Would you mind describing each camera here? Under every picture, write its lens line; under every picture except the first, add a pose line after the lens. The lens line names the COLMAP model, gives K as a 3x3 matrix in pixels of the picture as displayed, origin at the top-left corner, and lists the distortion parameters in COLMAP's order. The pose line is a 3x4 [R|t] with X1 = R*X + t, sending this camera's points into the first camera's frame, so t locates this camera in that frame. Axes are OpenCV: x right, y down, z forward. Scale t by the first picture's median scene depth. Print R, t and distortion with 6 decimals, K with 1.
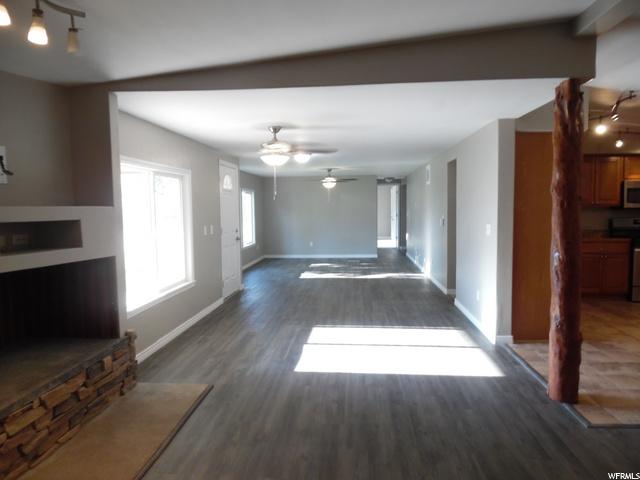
lens RADIAL K [[451.7, 0, 320.0], [0, 451.7, 235.4], [0, 0, 1]] dist [-0.008459, -0.000202]
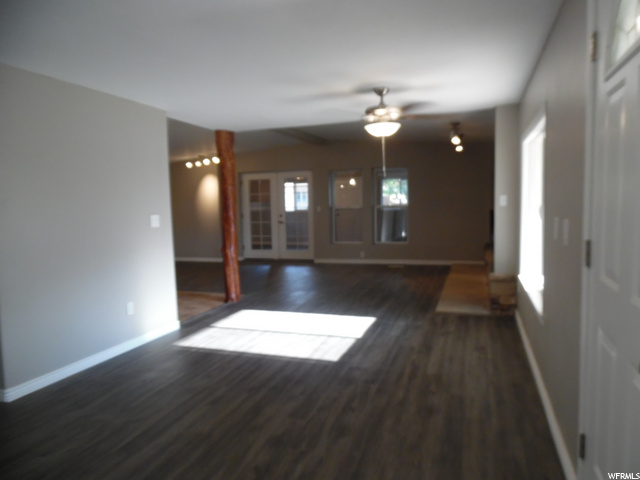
lens RADIAL K [[451.7, 0, 320.0], [0, 451.7, 241.4], [0, 0, 1]] dist [-0.008459, -0.000202]
pose [[-0.967720, 0.014711, 0.251598, -0.199034], [0.052752, 0.988005, 0.145130, -0.091522], [-0.246445, 0.153718, -0.956888, 1.920128]]
